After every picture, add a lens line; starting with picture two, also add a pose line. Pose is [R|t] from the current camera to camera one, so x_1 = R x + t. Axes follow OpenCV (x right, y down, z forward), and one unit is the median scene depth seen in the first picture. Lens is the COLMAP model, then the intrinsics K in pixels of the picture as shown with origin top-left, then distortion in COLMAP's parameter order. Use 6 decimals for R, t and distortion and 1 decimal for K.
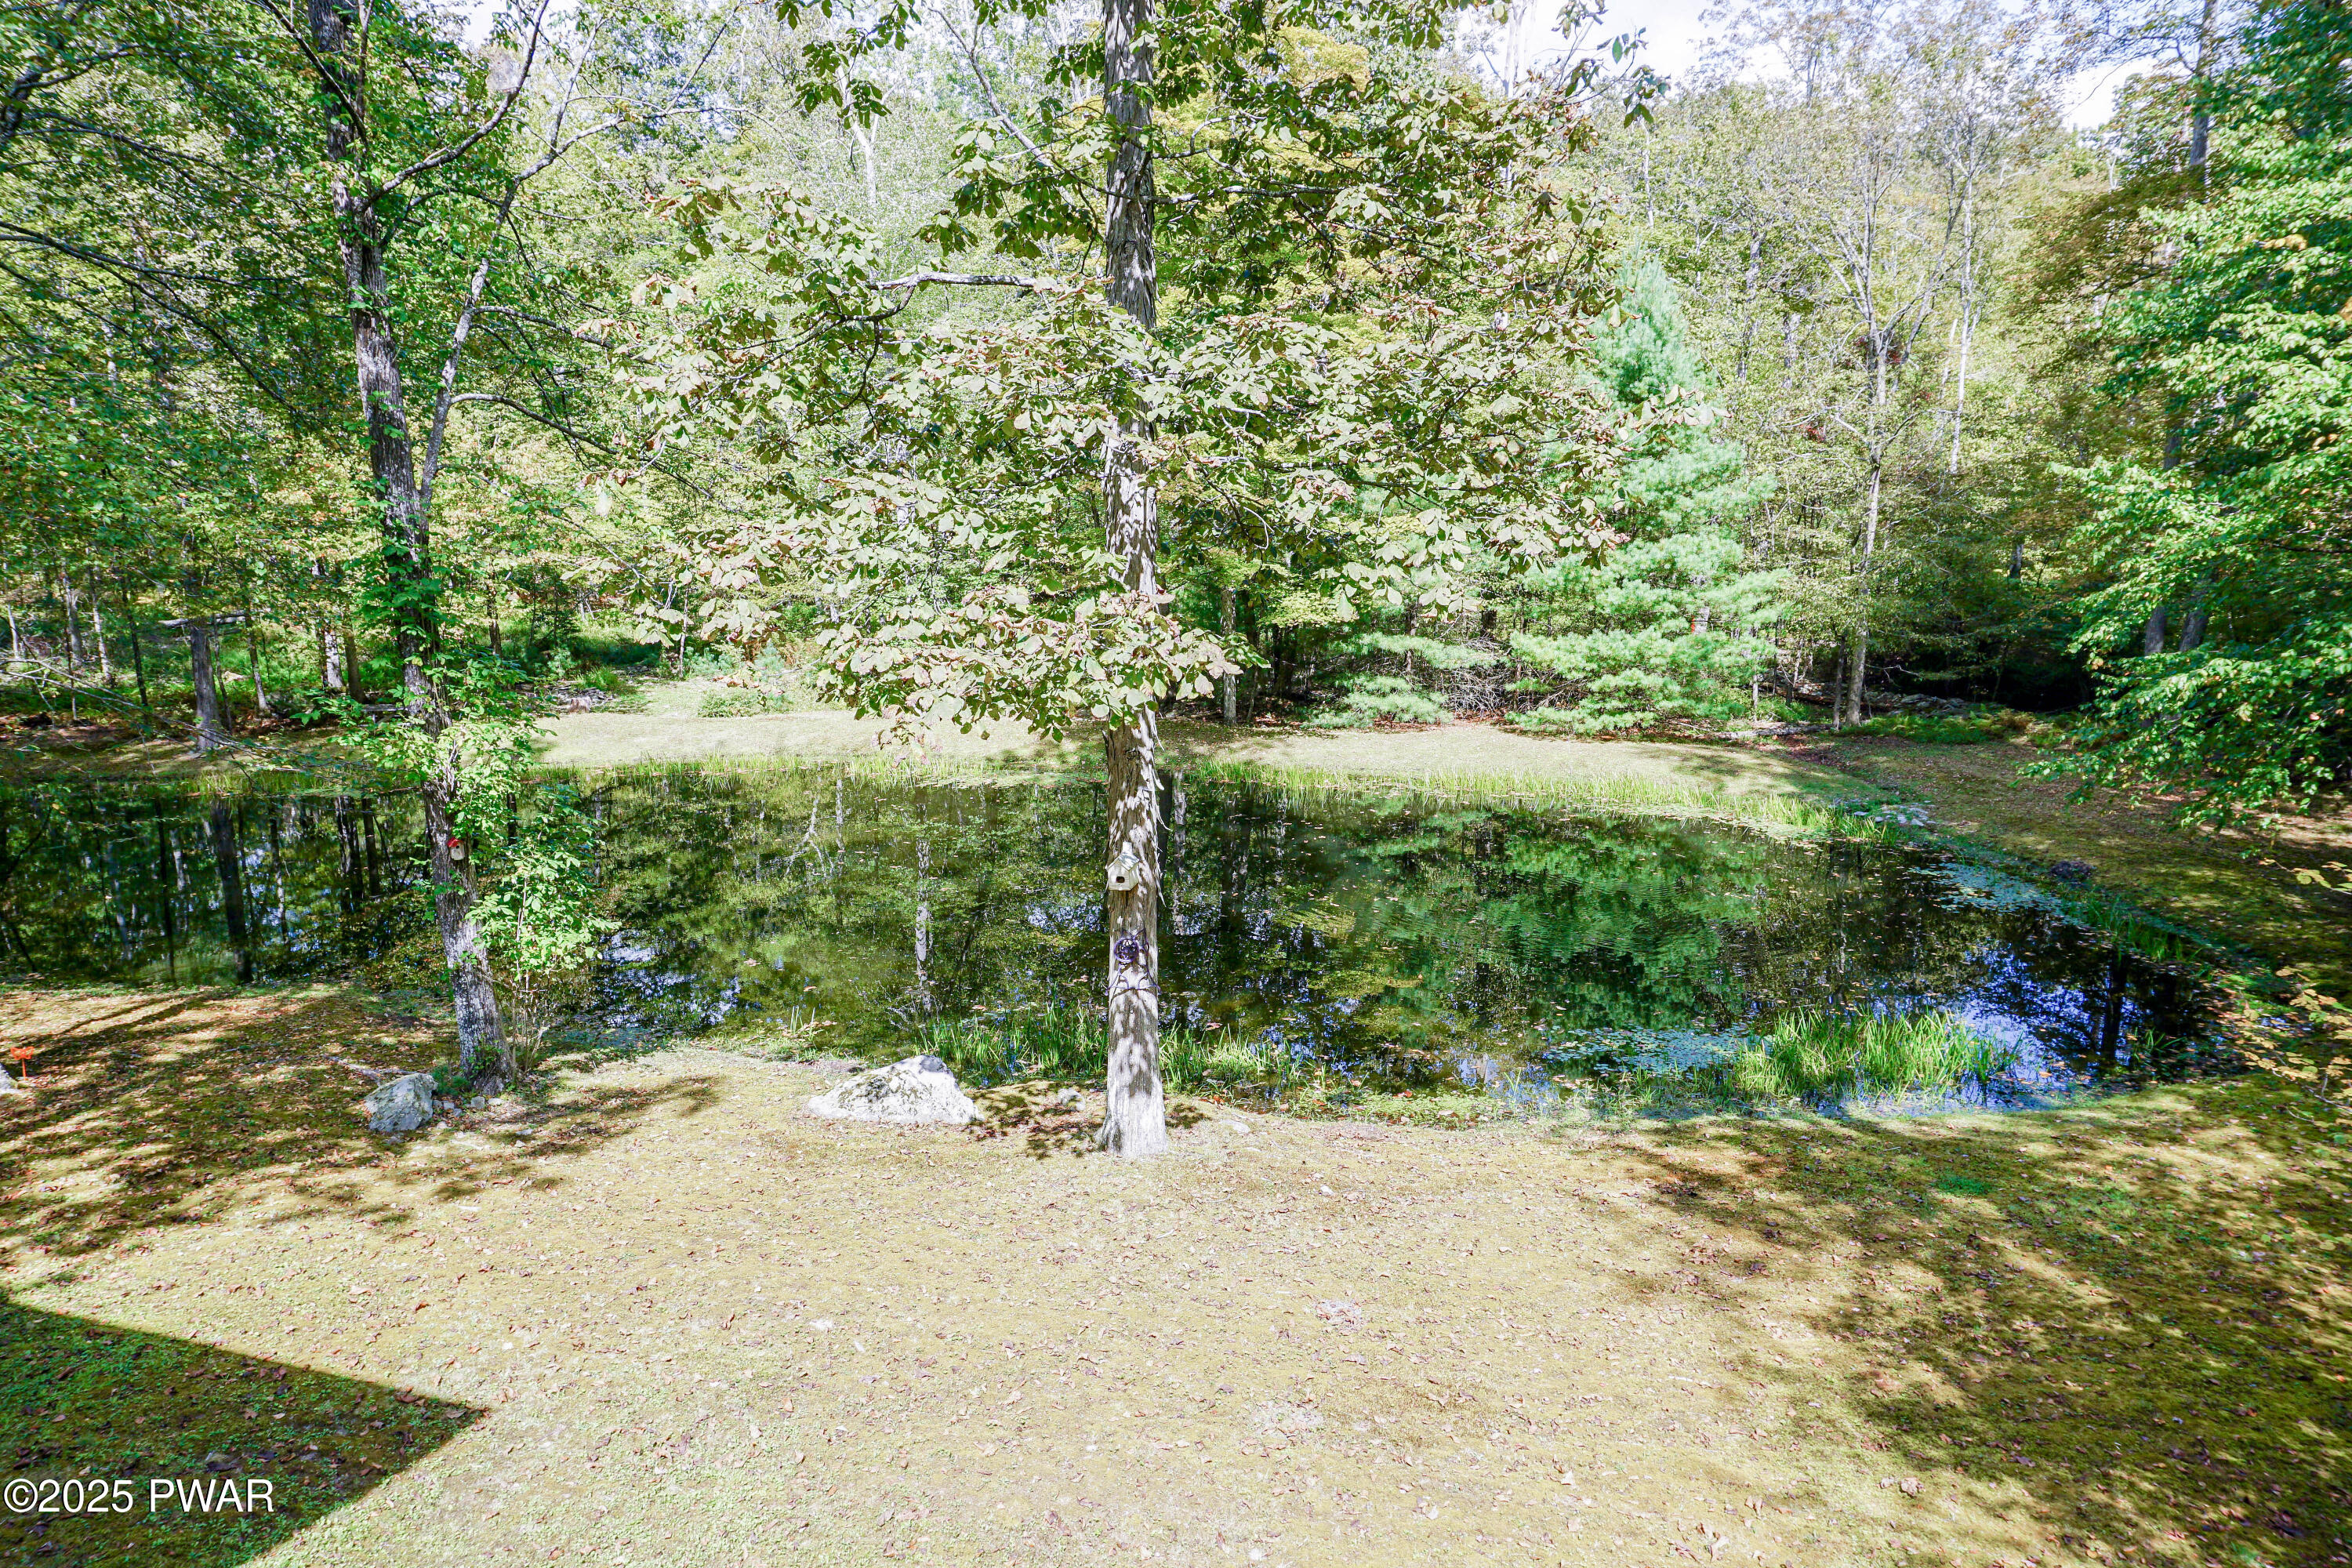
lens RADIAL K [[1636.1, 0, 1182.8], [0, 1636.1, 751.7], [0, 0, 1]] dist [-0.059319, 0.045983]
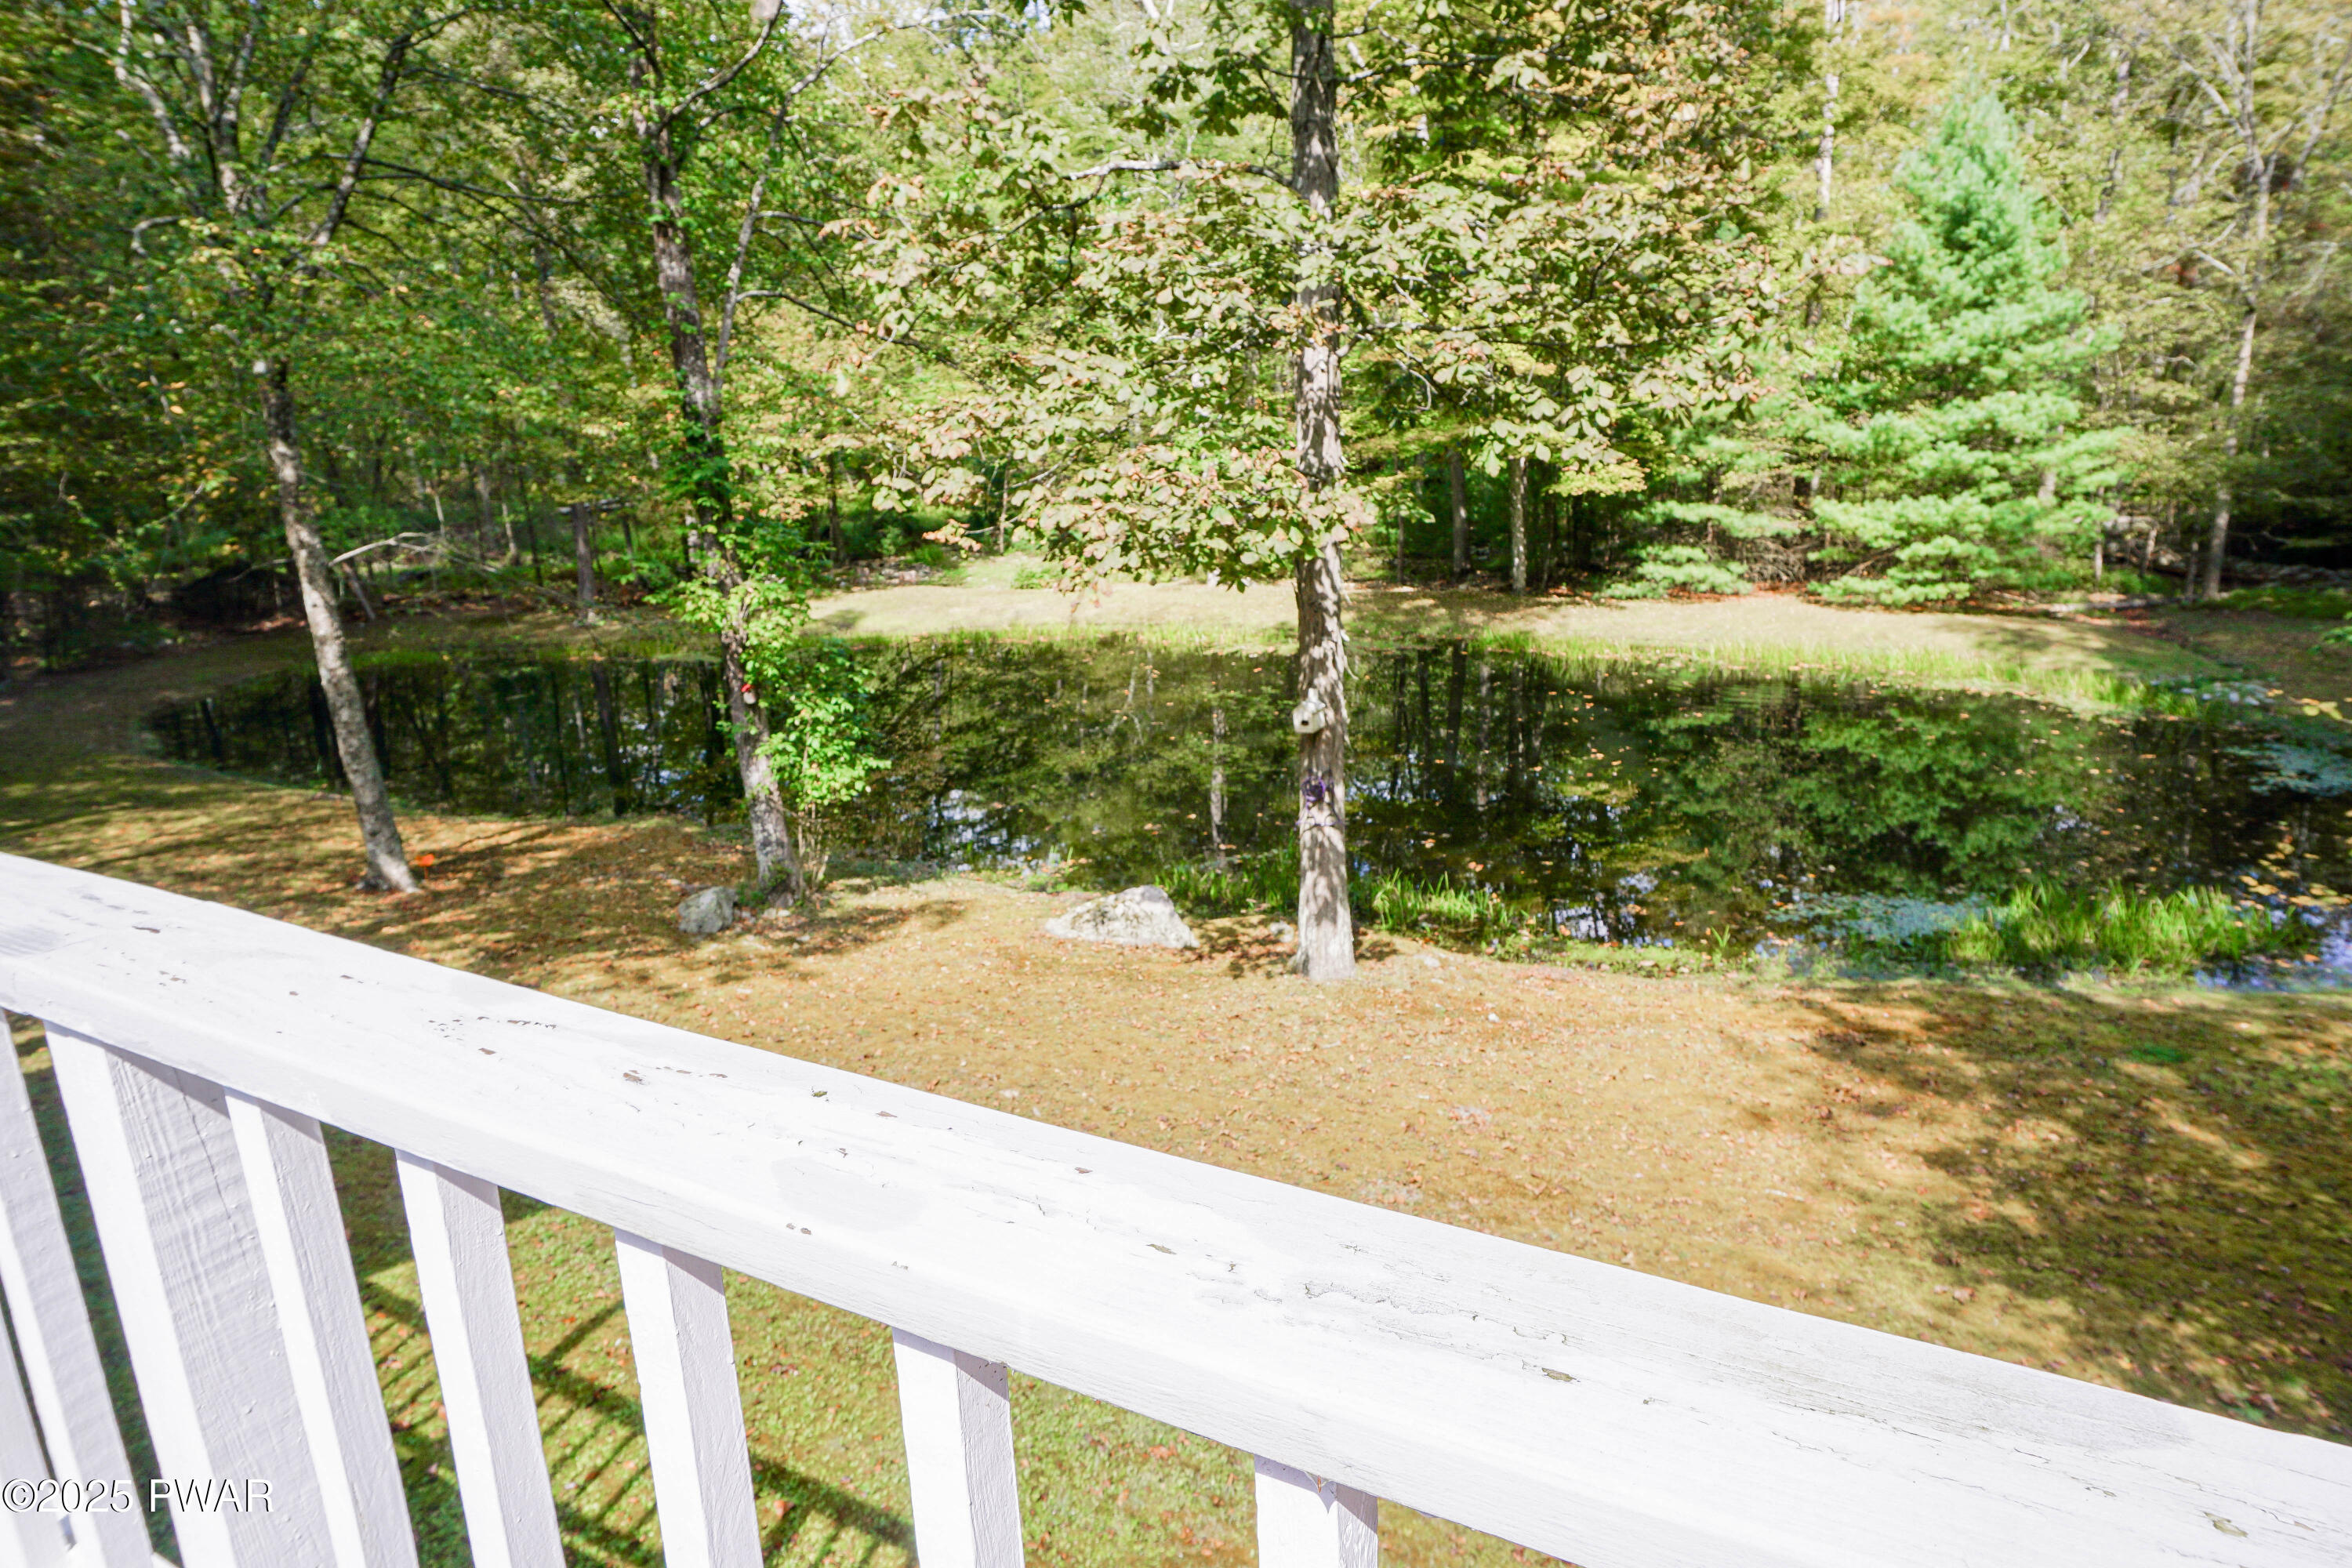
lens RADIAL K [[1671.7, 0, 1176.0], [0, 1671.7, 784.0], [0, 0, 1]] dist [-0.080491, 0.054781]
pose [[0.974177, 0.023057, -0.224607, 0.108662], [-0.003220, 0.996090, 0.088288, 0.017826], [0.225764, -0.085284, 0.970442, -0.079558]]
